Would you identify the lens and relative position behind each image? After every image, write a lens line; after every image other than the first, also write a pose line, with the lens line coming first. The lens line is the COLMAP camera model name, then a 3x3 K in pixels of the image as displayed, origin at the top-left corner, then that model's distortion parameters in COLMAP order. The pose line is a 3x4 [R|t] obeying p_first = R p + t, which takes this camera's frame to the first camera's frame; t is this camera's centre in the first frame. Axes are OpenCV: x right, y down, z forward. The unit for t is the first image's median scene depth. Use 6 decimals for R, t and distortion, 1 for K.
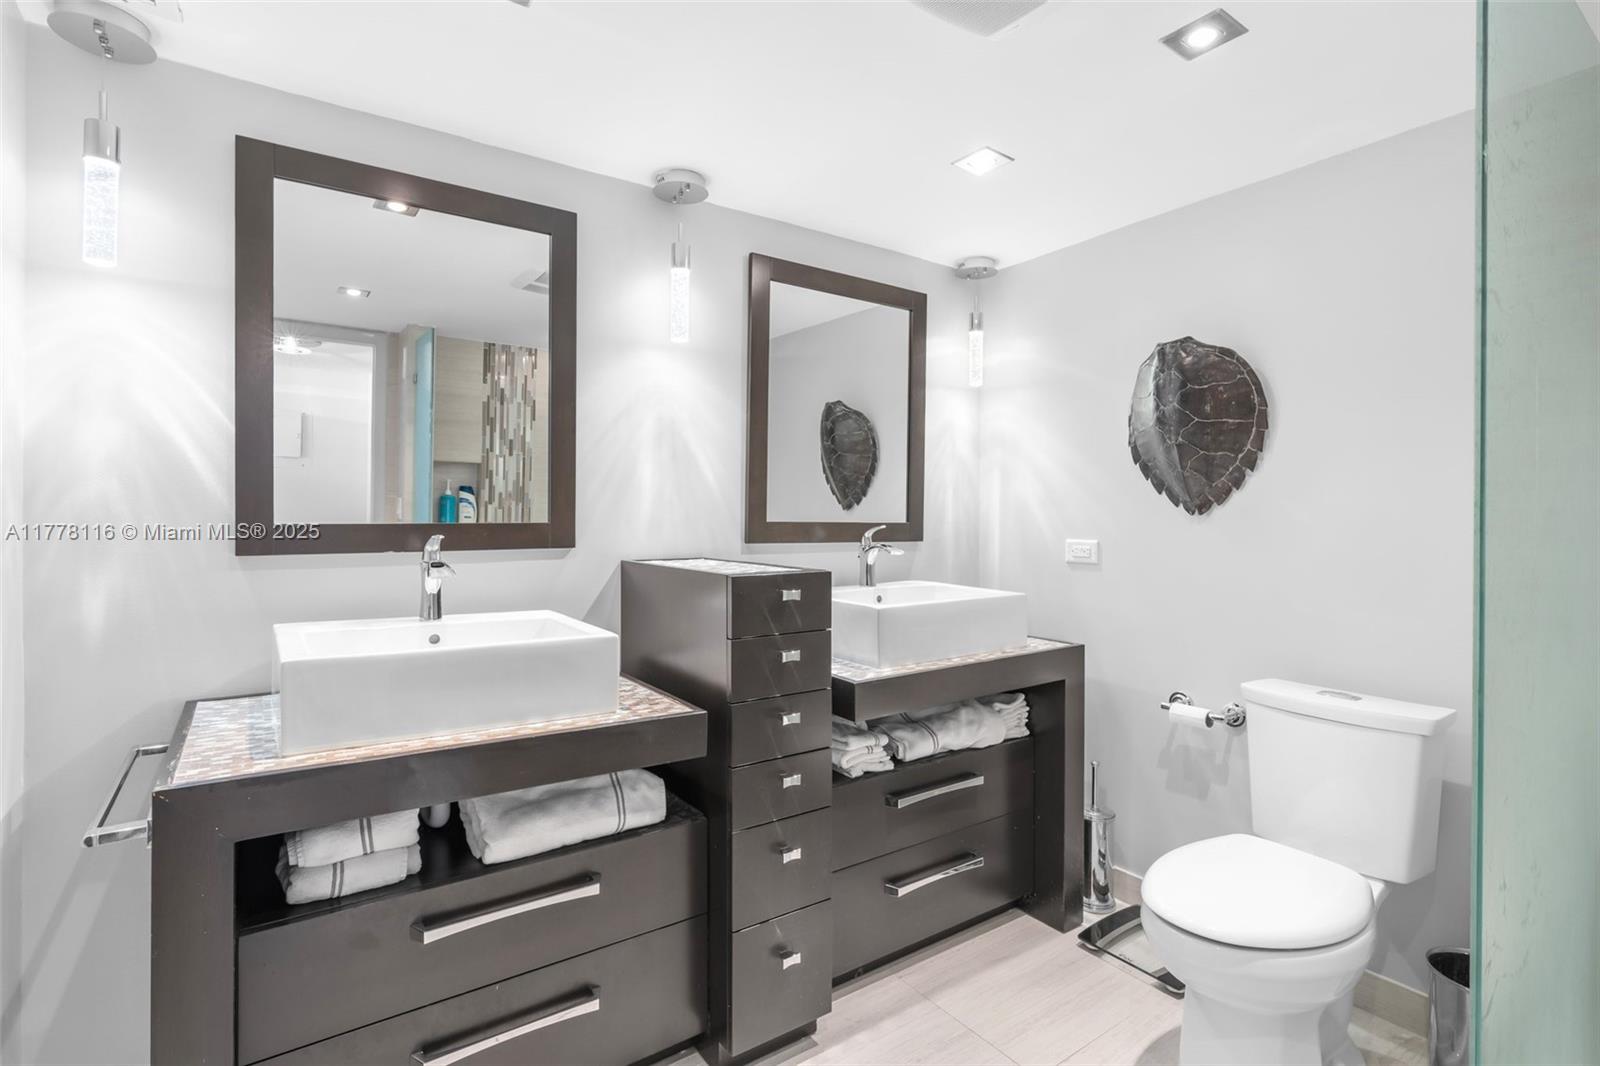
lens RADIAL K [[767.7, 0, 803.8], [0, 767.7, 526.4], [0, 0, 1]] dist [-0.001032, -0.000055]
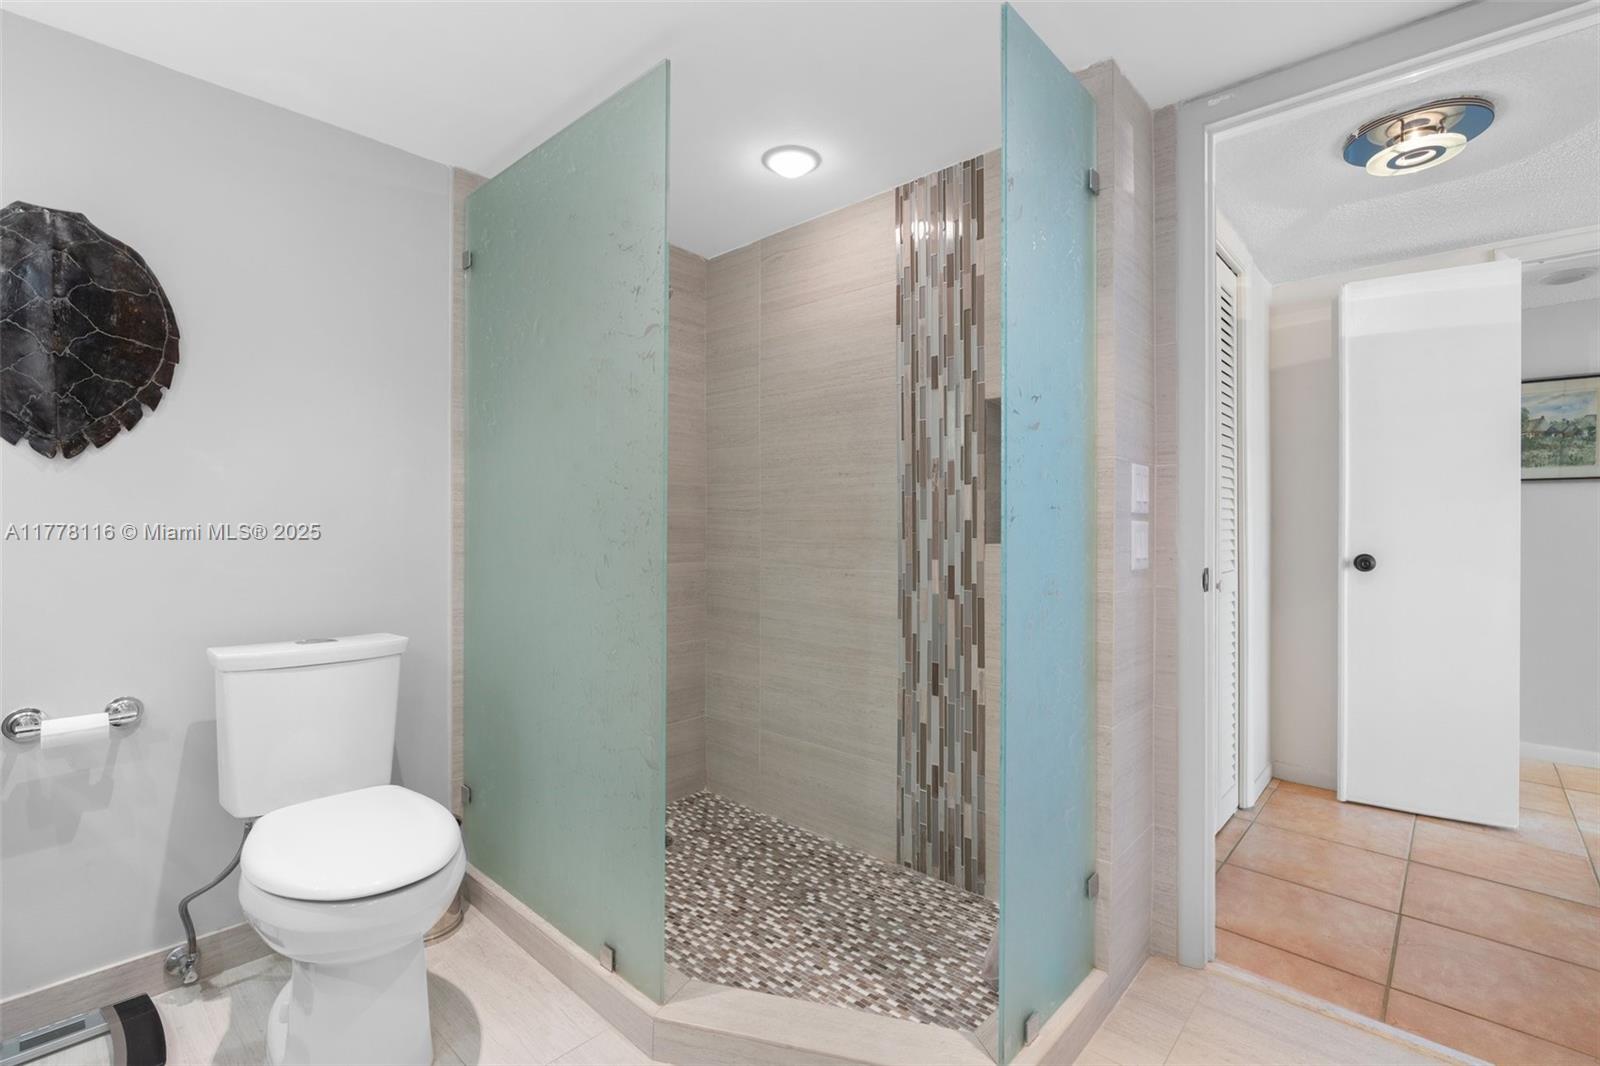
lens RADIAL K [[729.1, 0, 804.5], [0, 729.1, 528.0], [0, 0, 1]] dist [0.000834, 0.000555]
pose [[-0.208688, -0.013470, 0.977889, -0.334649], [0.002910, 0.999892, 0.014394, 0.046407], [-0.977978, 0.005850, -0.208627, 0.473227]]
